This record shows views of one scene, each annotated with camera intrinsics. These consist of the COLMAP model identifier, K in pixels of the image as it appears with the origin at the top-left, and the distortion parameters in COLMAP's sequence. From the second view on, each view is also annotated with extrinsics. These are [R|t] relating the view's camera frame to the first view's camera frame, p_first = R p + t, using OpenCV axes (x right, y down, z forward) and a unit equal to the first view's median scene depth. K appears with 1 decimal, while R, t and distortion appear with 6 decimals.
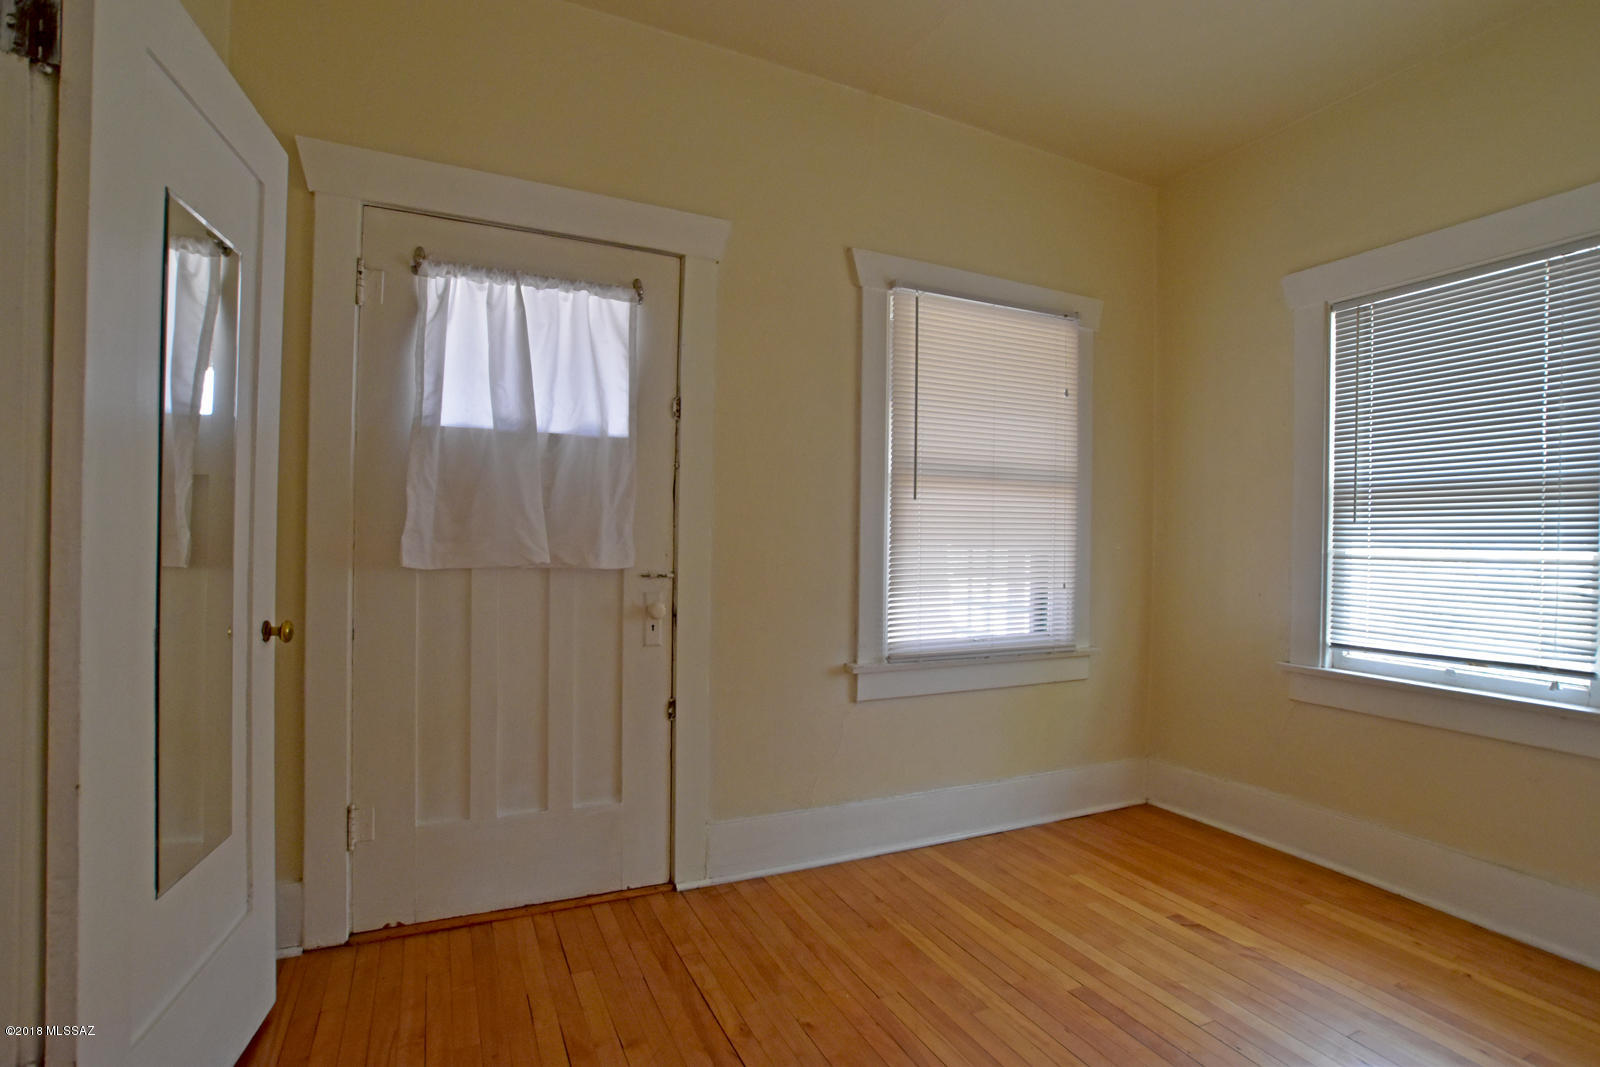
lens RADIAL K [[747.5, 0, 787.6], [0, 747.5, 544.6], [0, 0, 1]] dist [-0.041030, 0.000770]
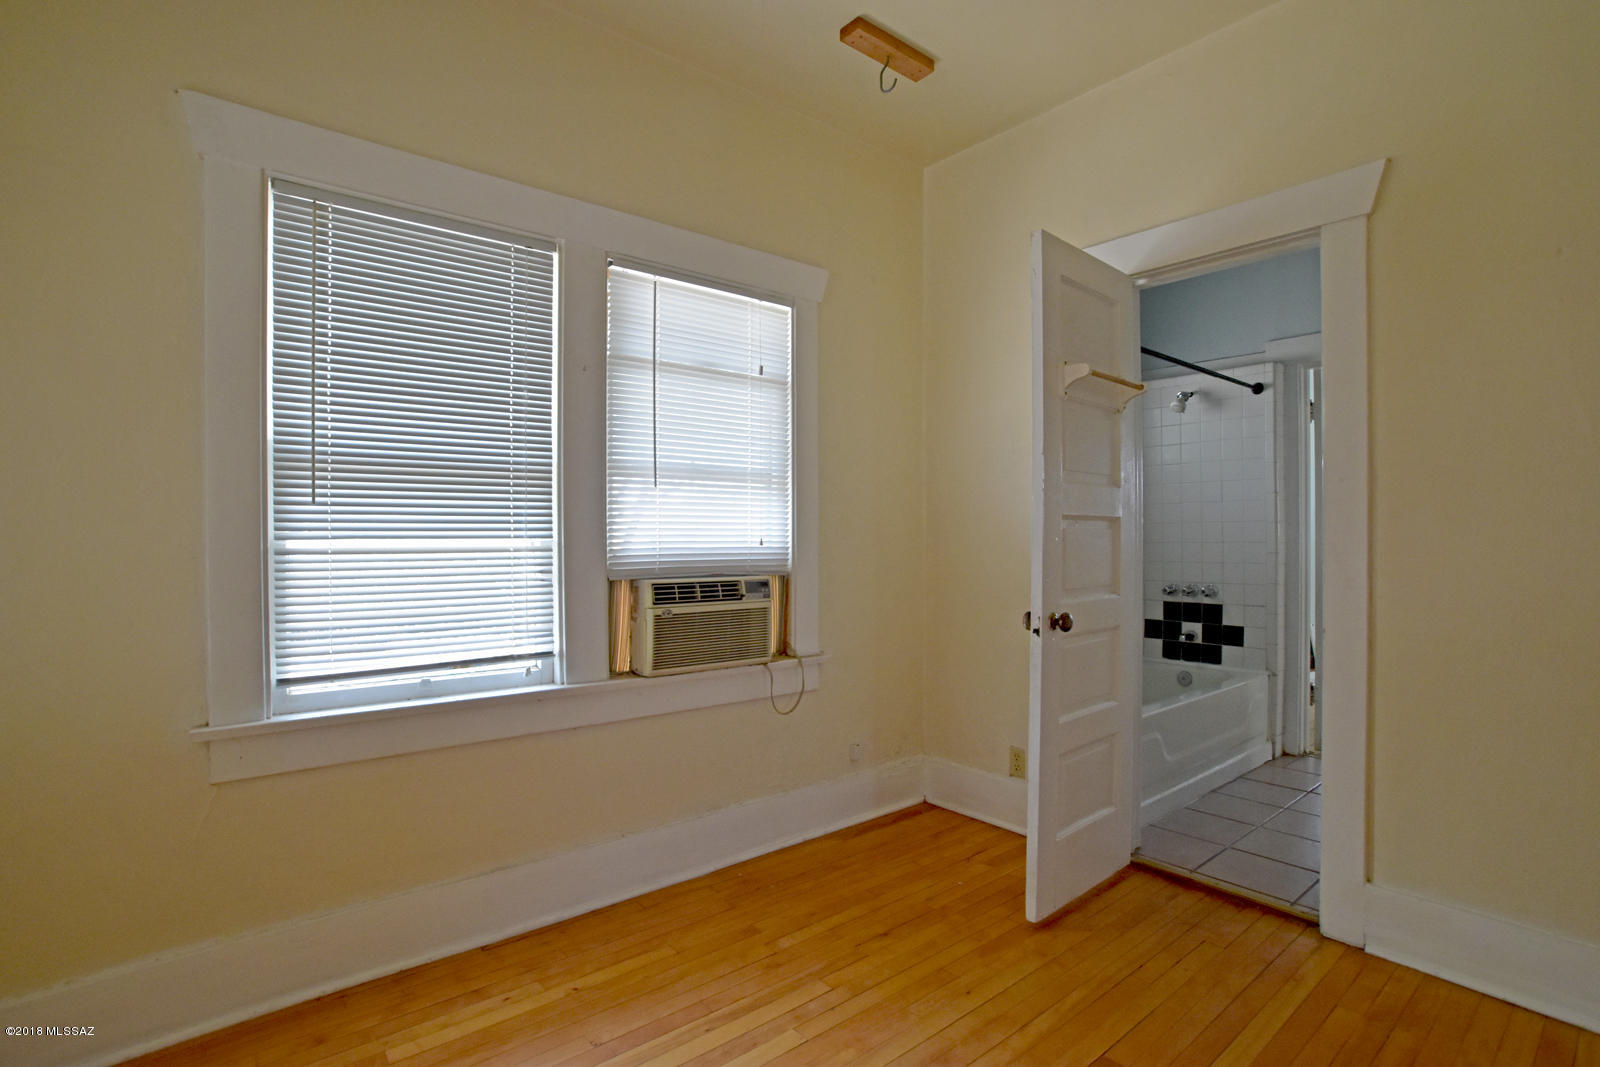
lens RADIAL K [[747.5, 0, 787.6], [0, 747.5, 544.6], [0, 0, 1]] dist [-0.041030, 0.000770]
pose [[-0.264521, -0.020363, 0.964165, -0.033479], [0.007477, 0.999704, 0.023165, -0.002993], [-0.964351, 0.013337, -0.264290, 0.744762]]
